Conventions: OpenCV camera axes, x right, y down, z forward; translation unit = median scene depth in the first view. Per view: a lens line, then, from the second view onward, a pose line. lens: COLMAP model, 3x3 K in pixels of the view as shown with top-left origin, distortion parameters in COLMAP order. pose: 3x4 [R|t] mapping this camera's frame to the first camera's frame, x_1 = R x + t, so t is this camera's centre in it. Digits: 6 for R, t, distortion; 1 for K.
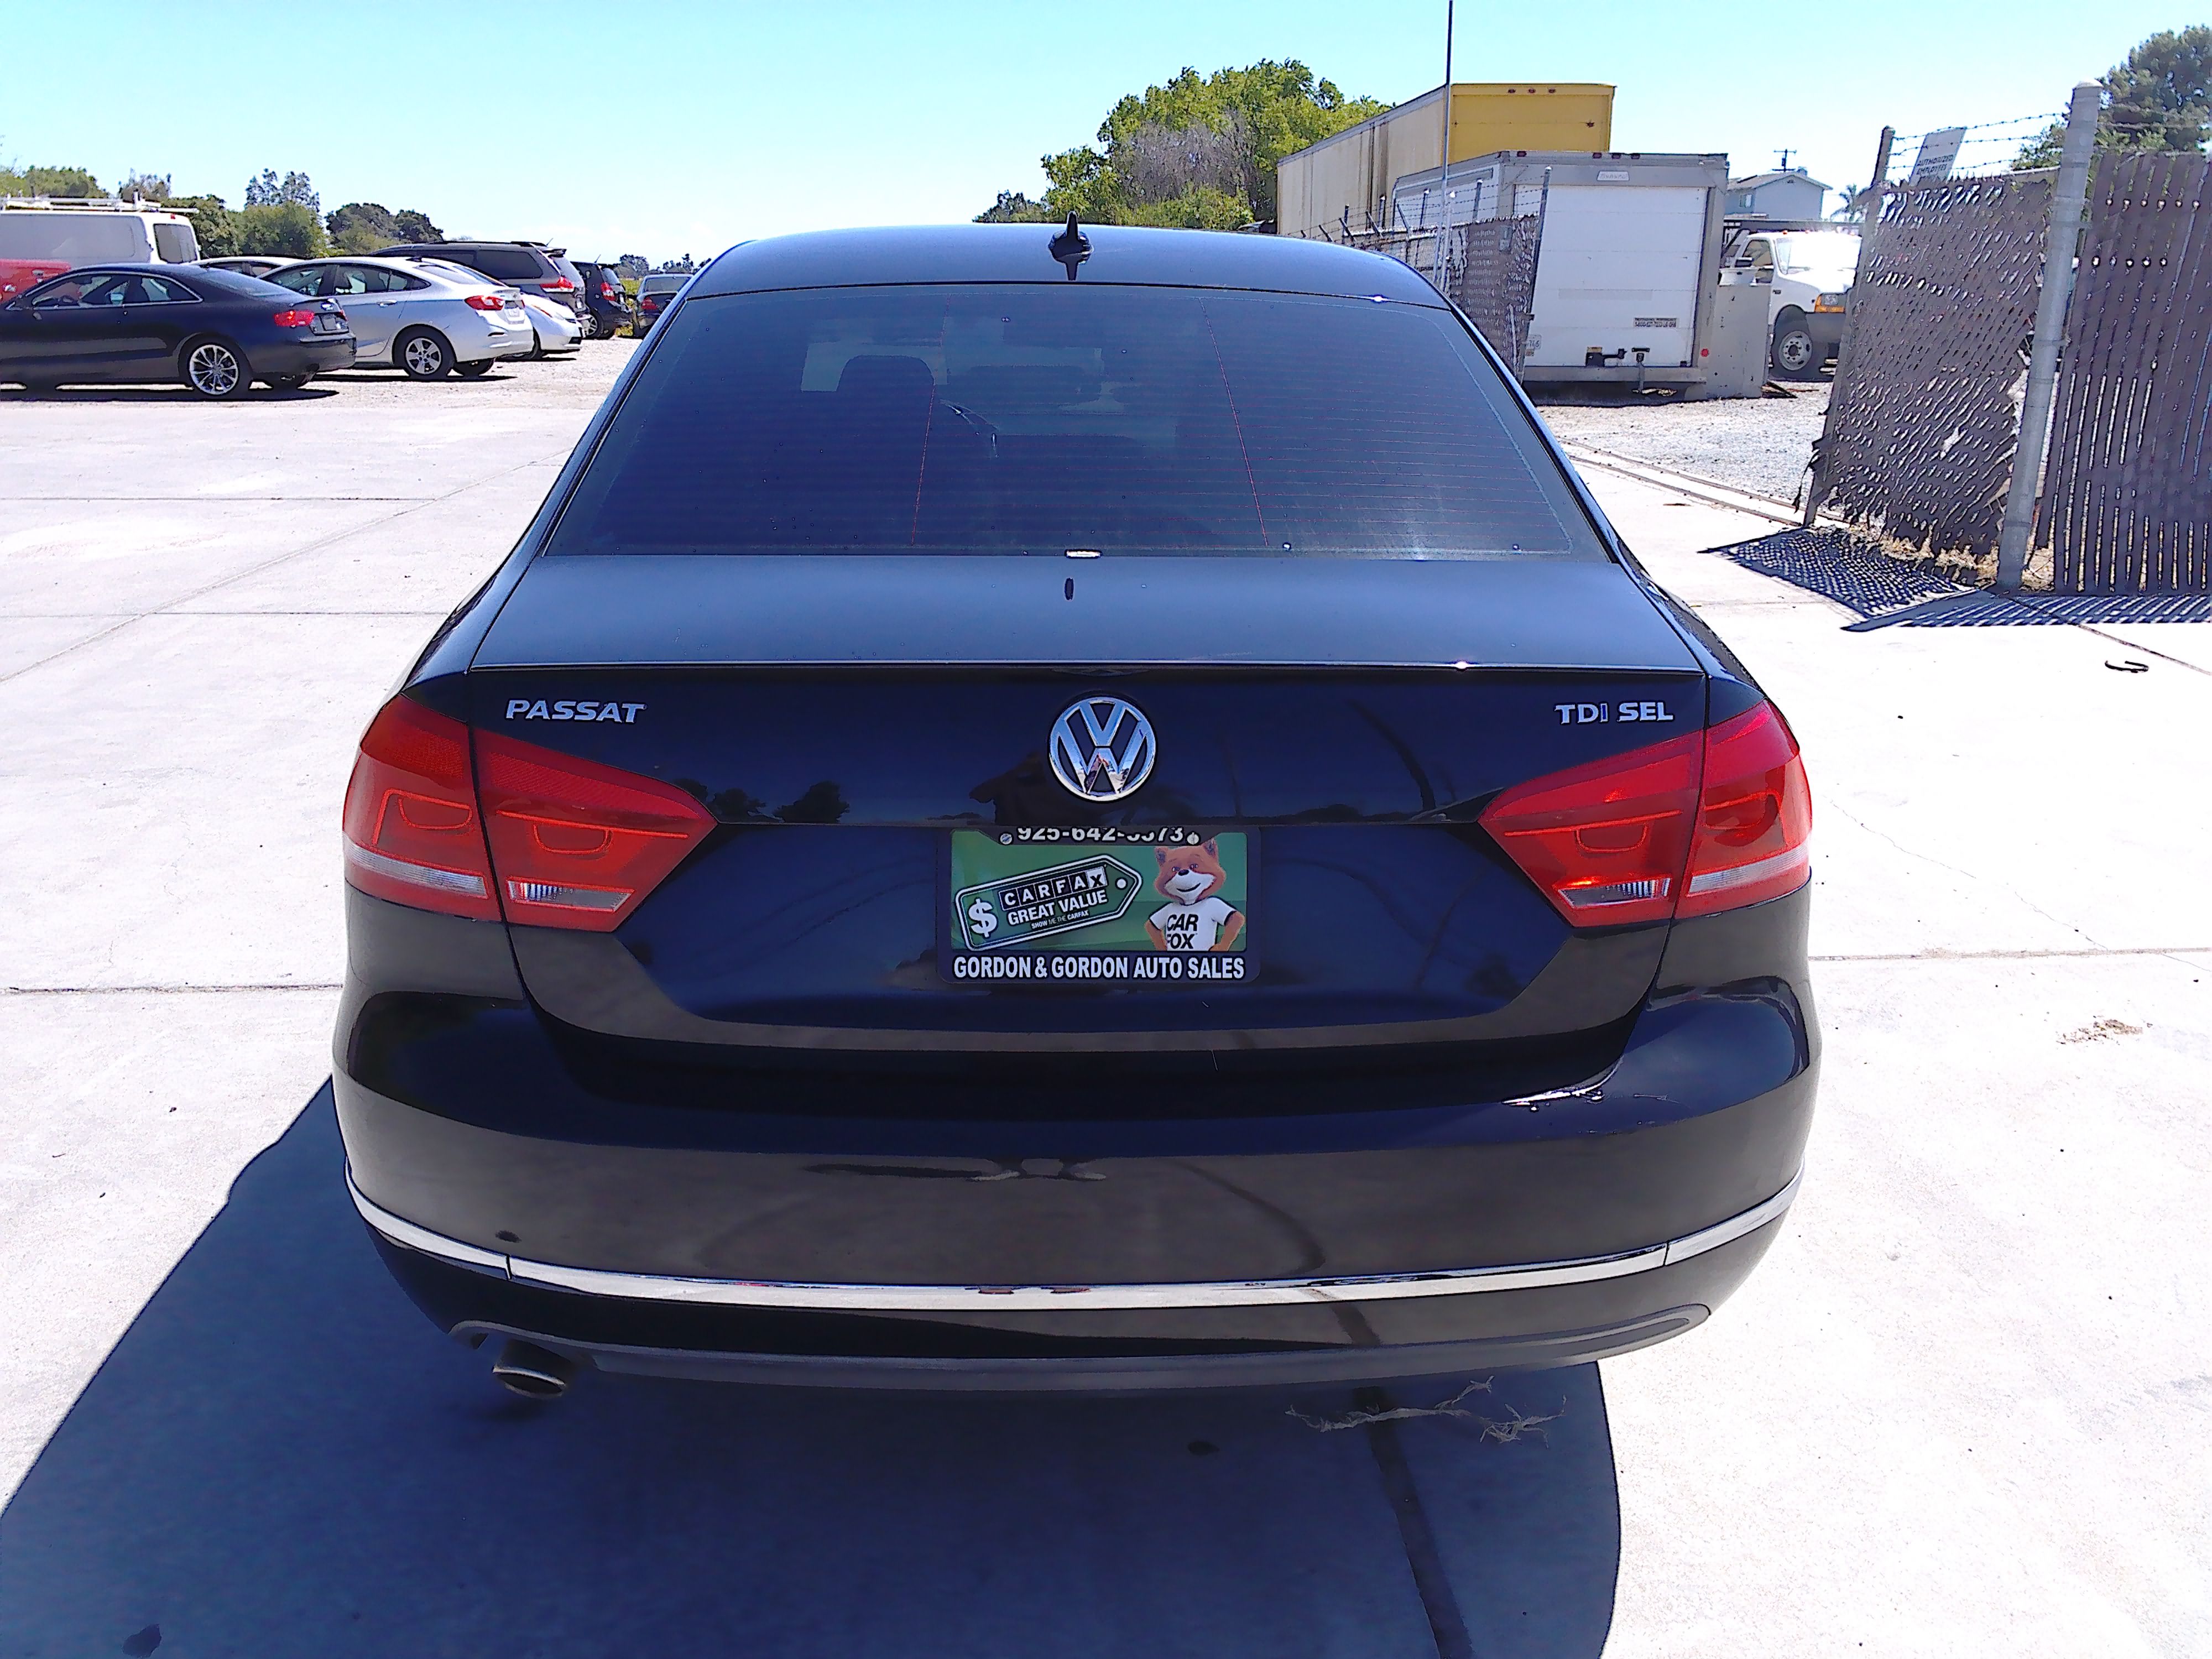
lens RADIAL K [[1956.2, 0, 1105.8], [0, 1956.2, 830.8], [0, 0, 1]] dist [0.041197, -0.024161]
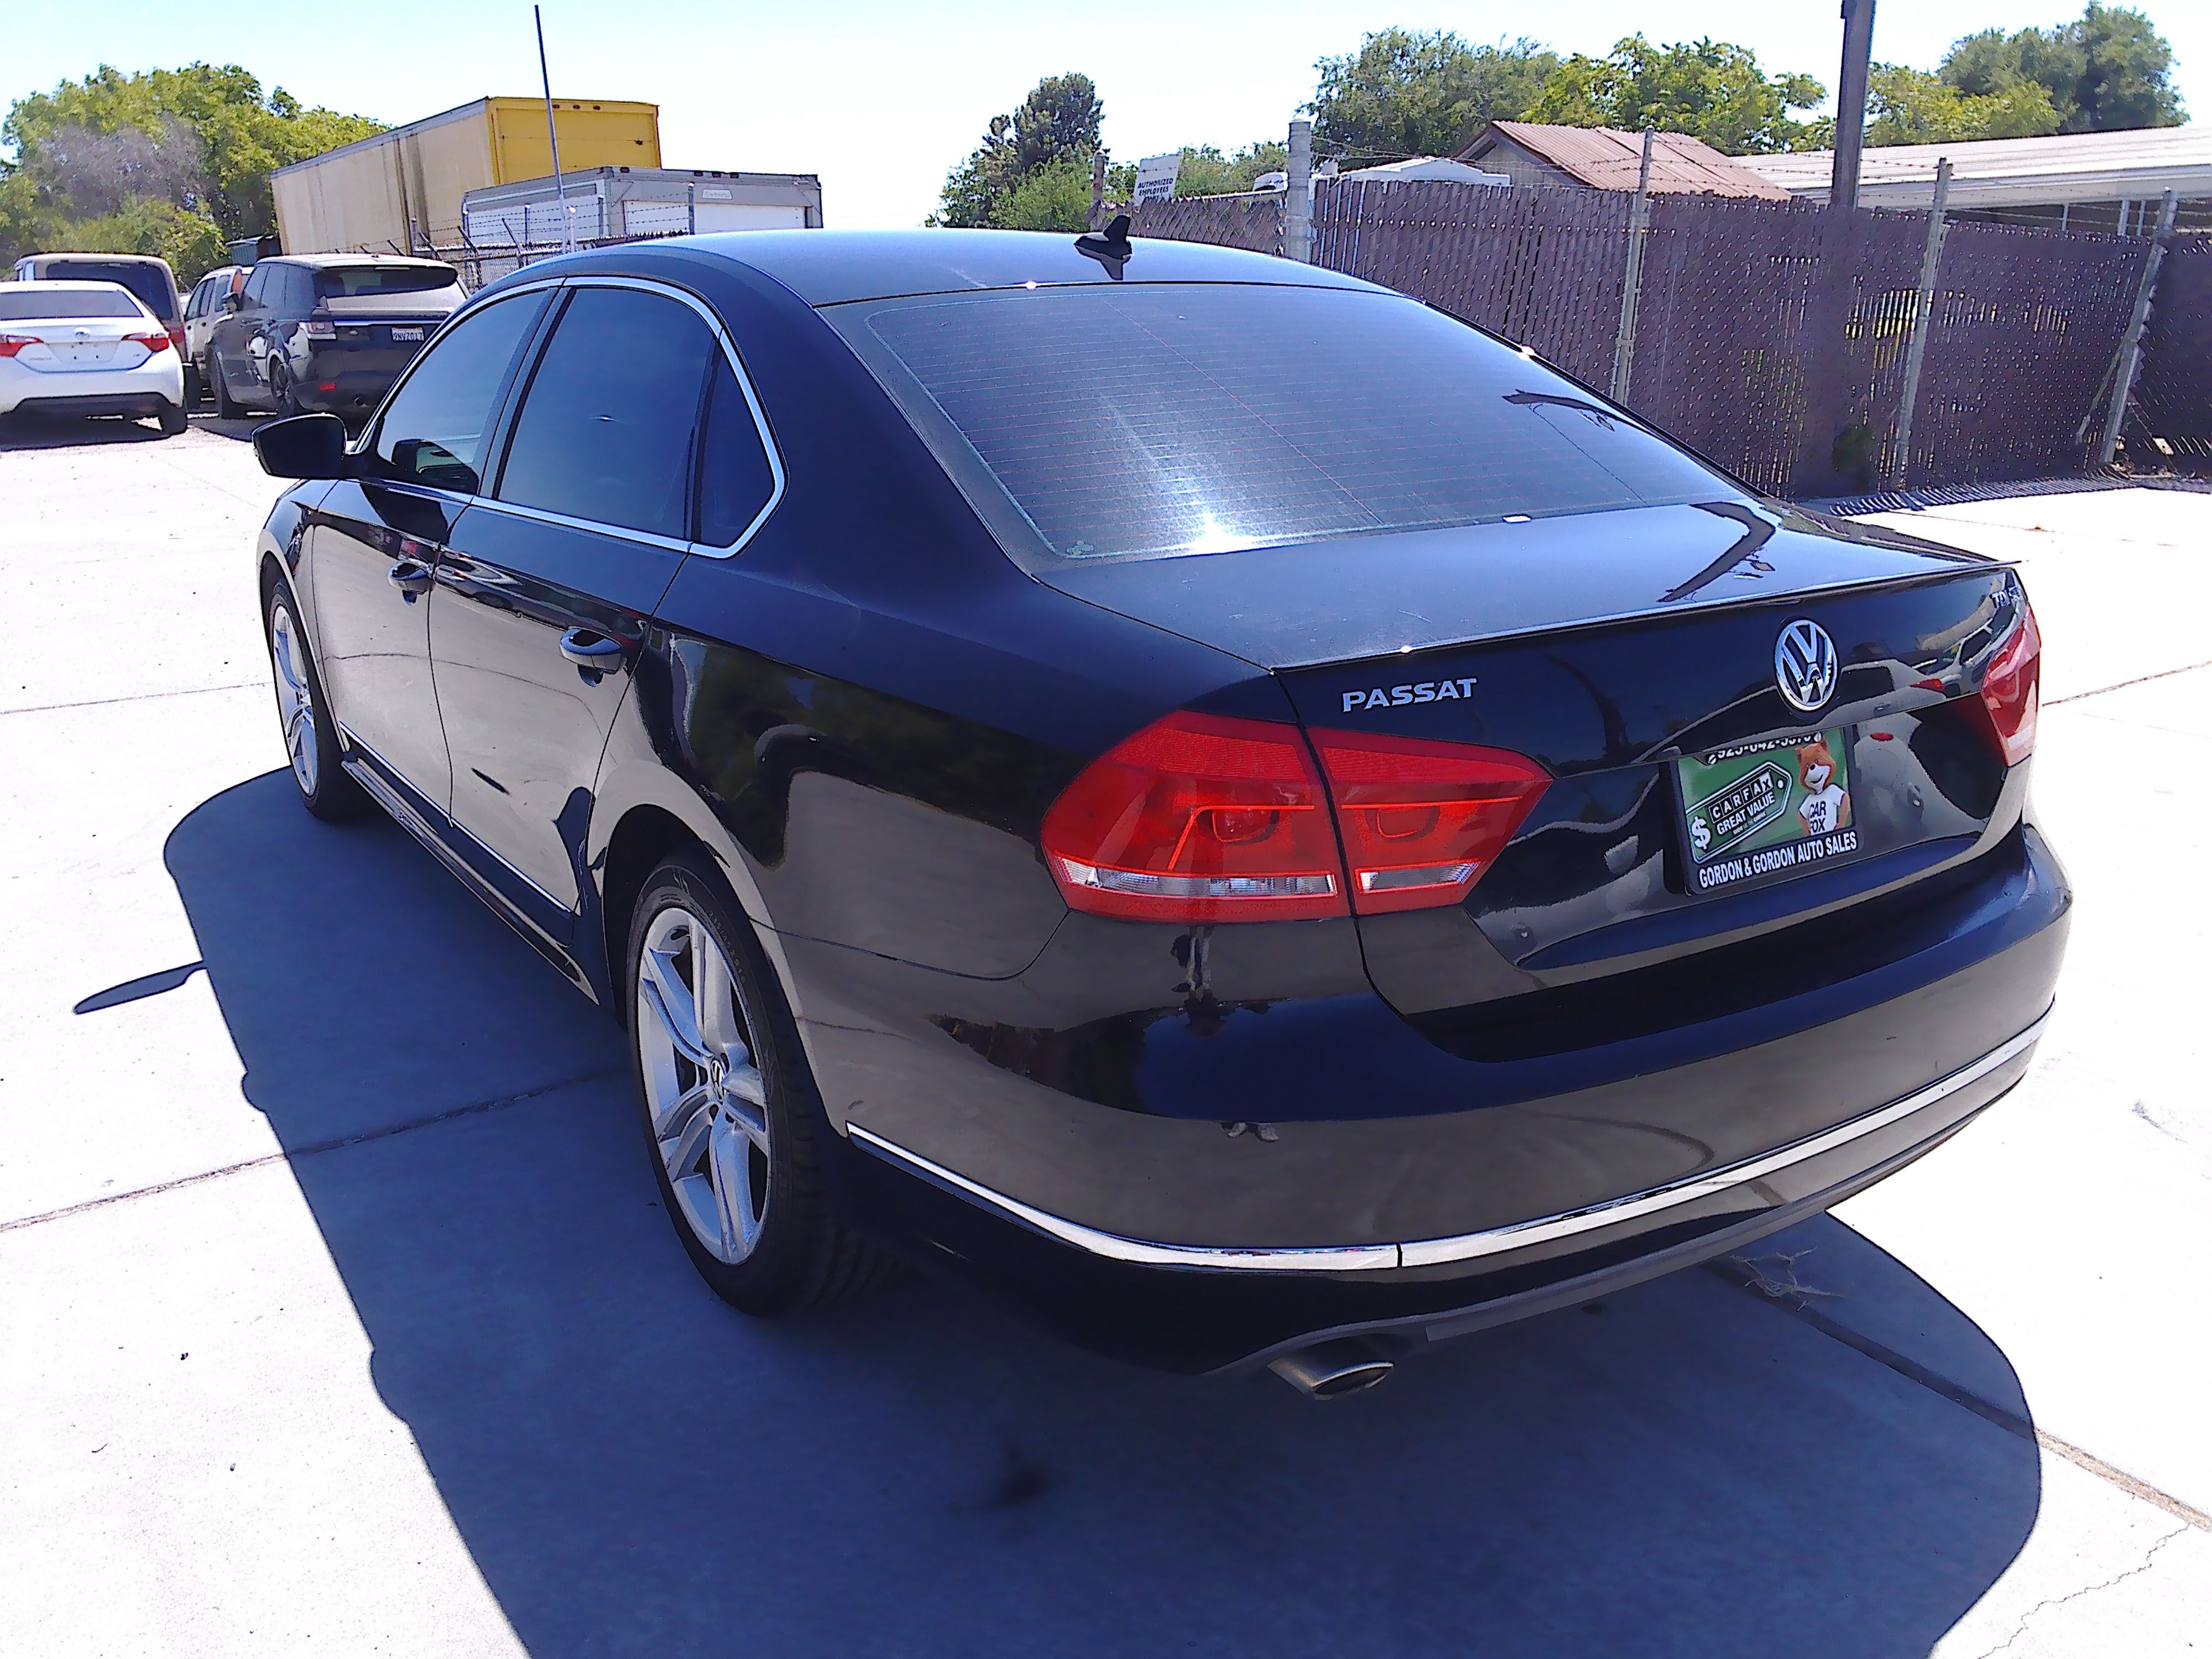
lens RADIAL K [[1956.2, 0, 1104.8], [0, 1956.2, 828.9], [0, 0, 1]] dist [0.041197, -0.024161]
pose [[0.842626, -0.159928, 0.514203, -0.924376], [0.165422, 0.985585, 0.035461, -0.053764], [-0.512463, 0.055180, 0.856935, 0.211957]]
